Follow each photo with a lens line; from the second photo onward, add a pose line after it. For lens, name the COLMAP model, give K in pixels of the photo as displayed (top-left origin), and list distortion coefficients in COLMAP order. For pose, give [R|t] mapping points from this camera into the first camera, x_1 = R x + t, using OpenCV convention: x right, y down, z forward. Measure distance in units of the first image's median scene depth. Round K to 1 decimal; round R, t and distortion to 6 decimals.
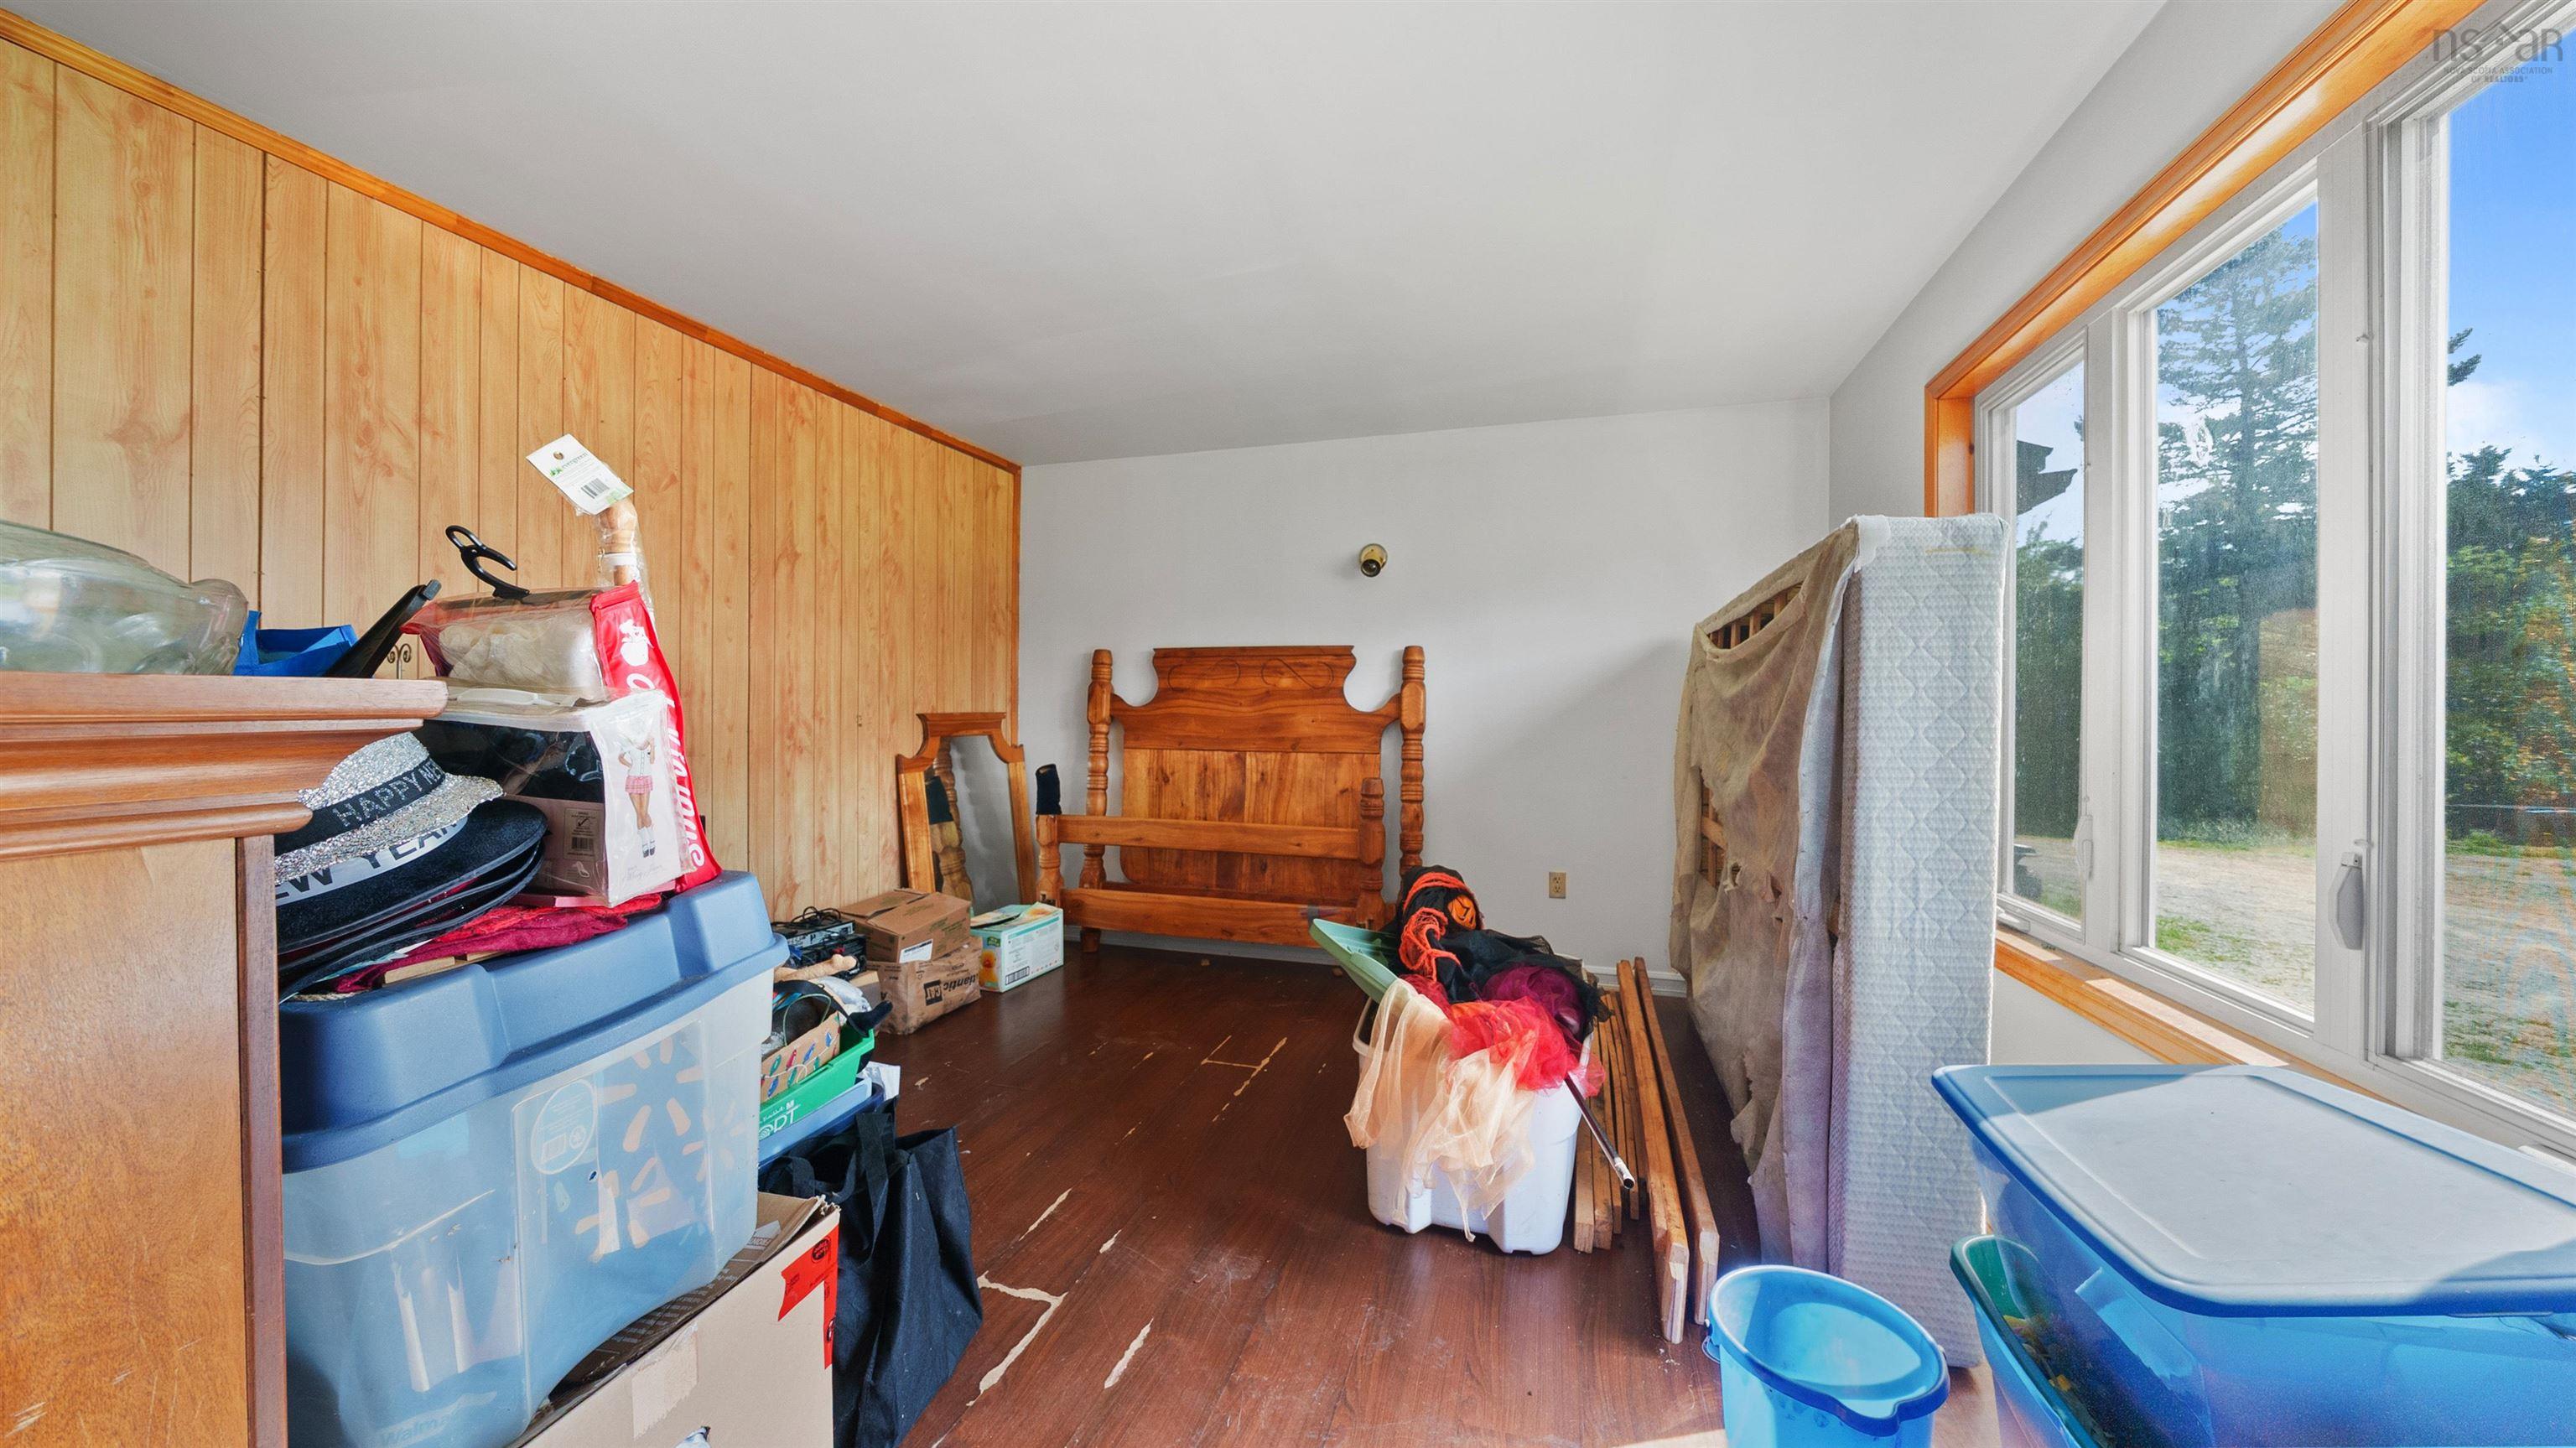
lens RADIAL K [[895.4, 0, 1287.7], [0, 895.4, 719.5], [0, 0, 1]] dist [-0.006826, 0.000377]
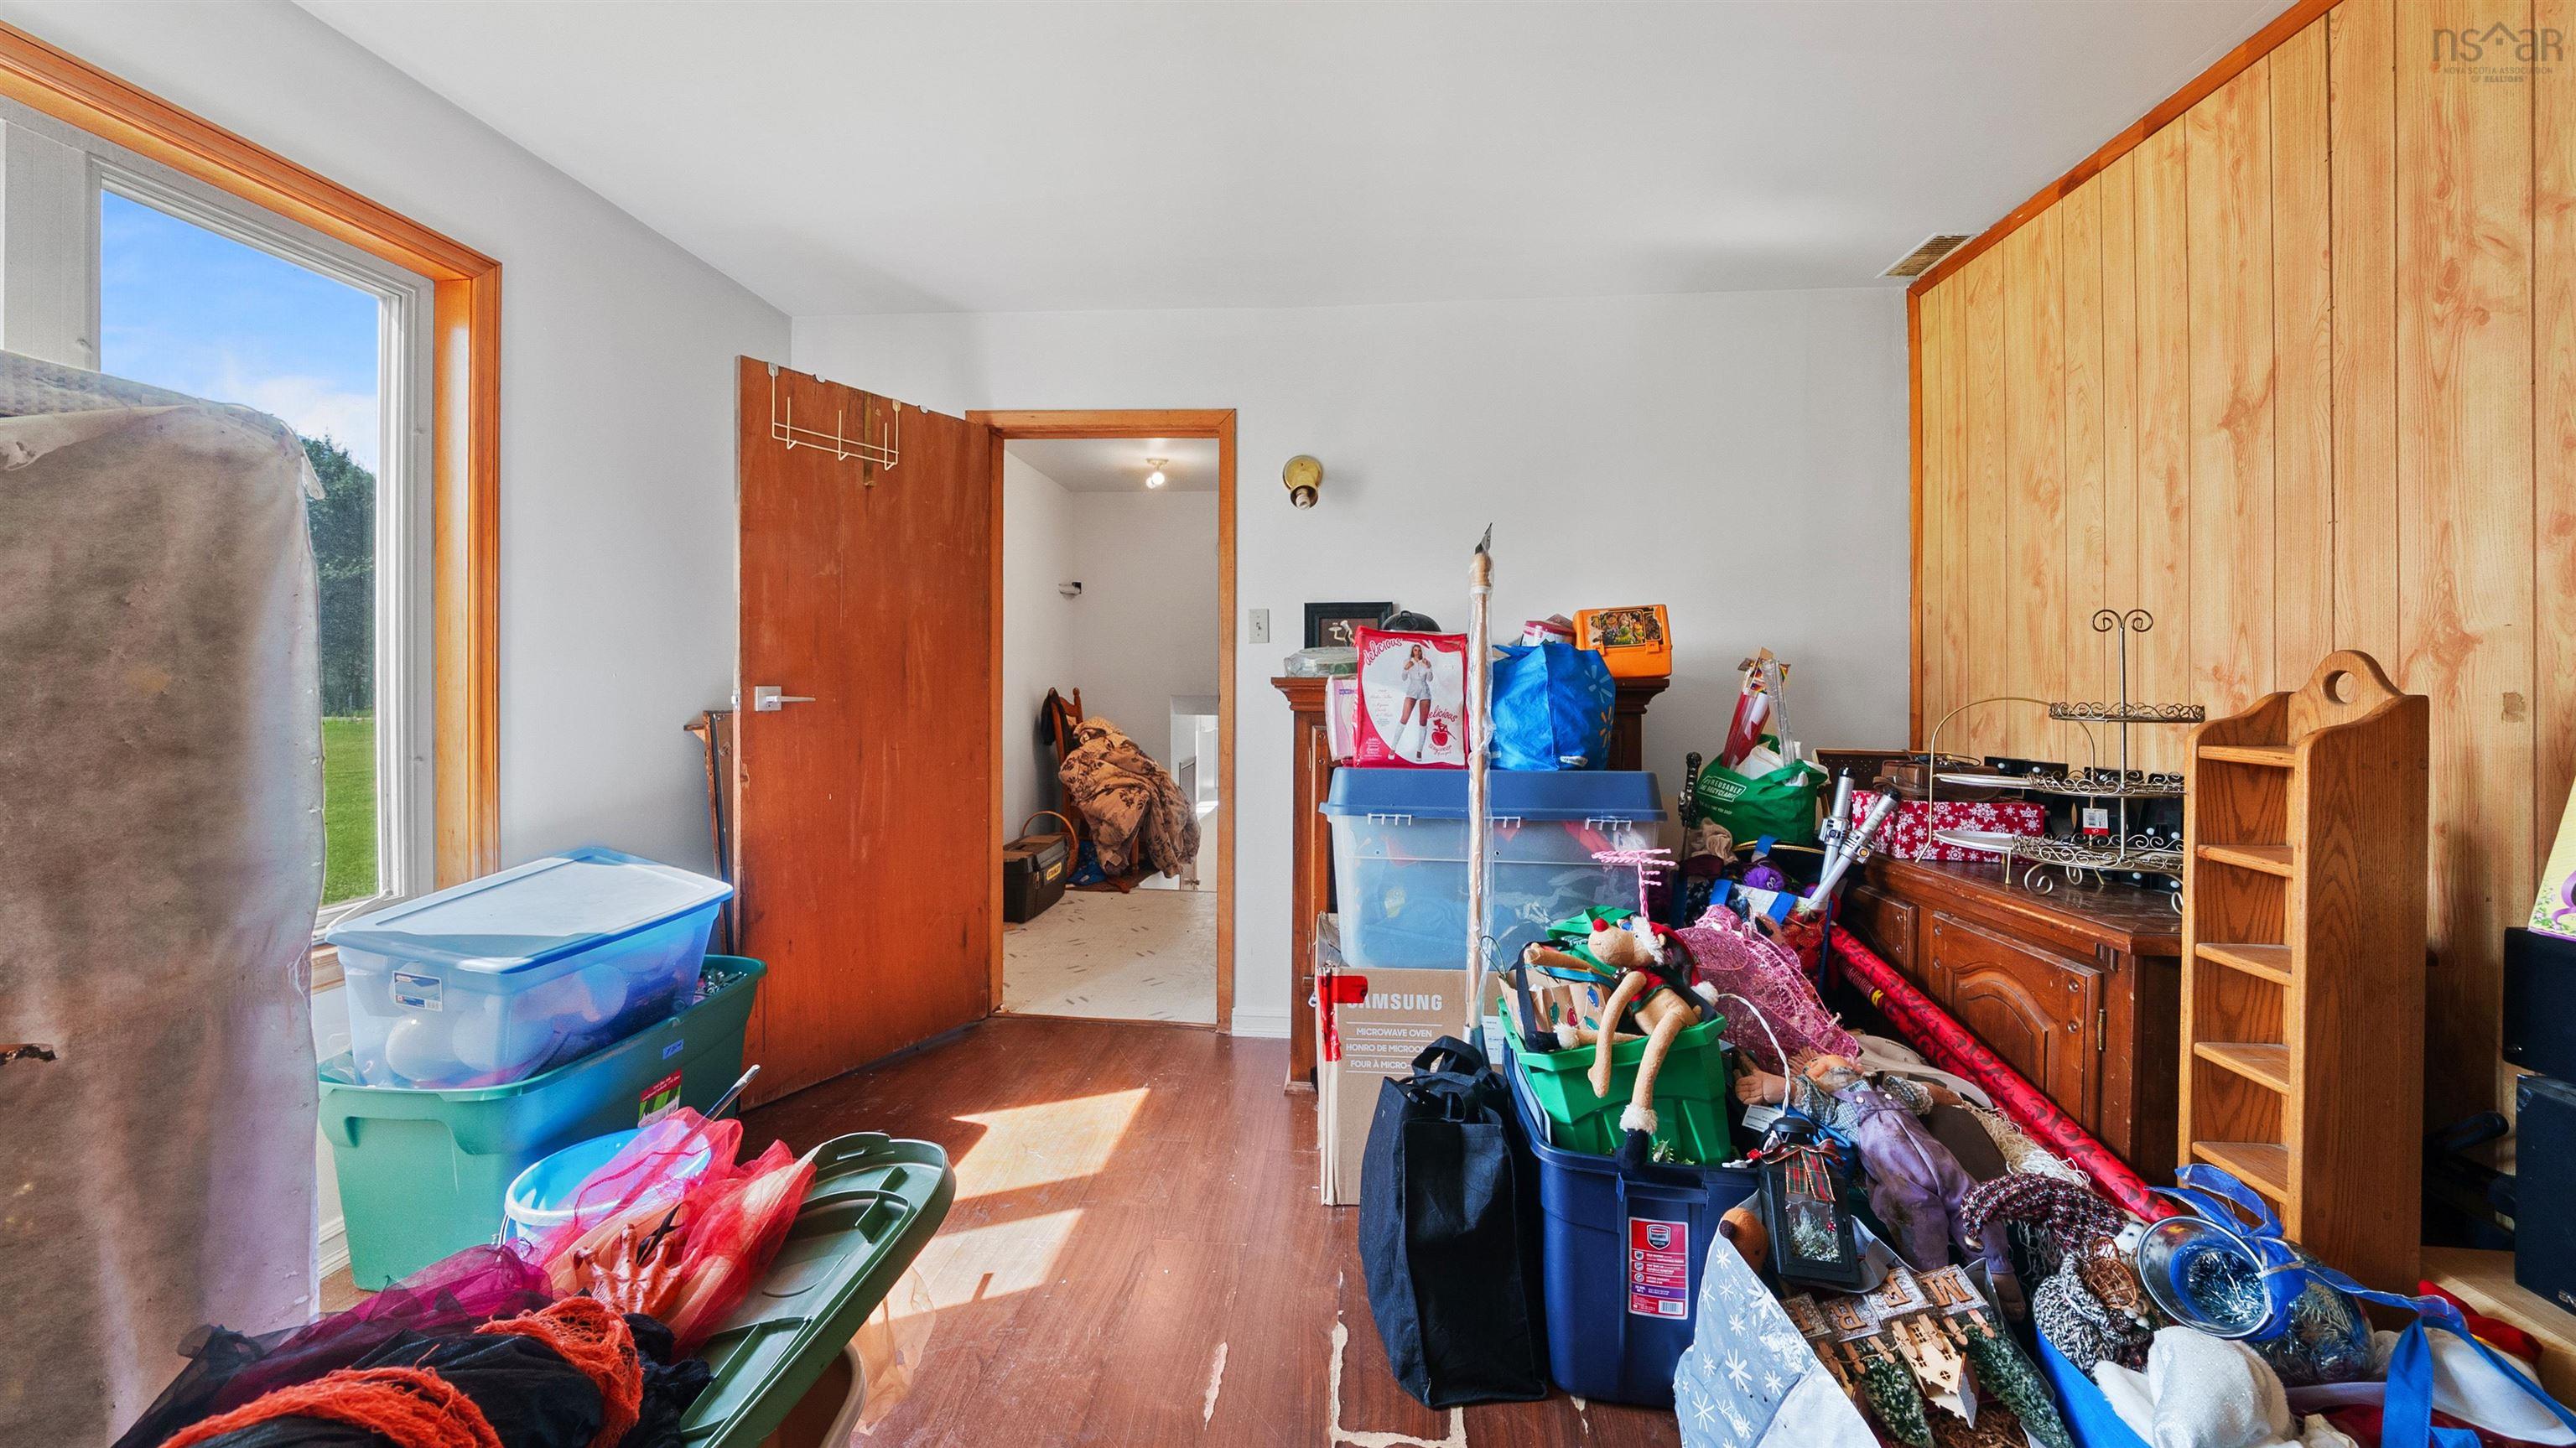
lens RADIAL K [[895.4, 0, 1304.3], [0, 895.4, 685.4], [0, 0, 1]] dist [-0.006826, 0.000377]
pose [[-0.973109, -0.004609, -0.230301, -0.040605], [-0.005692, 0.999976, 0.004041, -0.011394], [0.230277, 0.005244, -0.973111, 1.539159]]
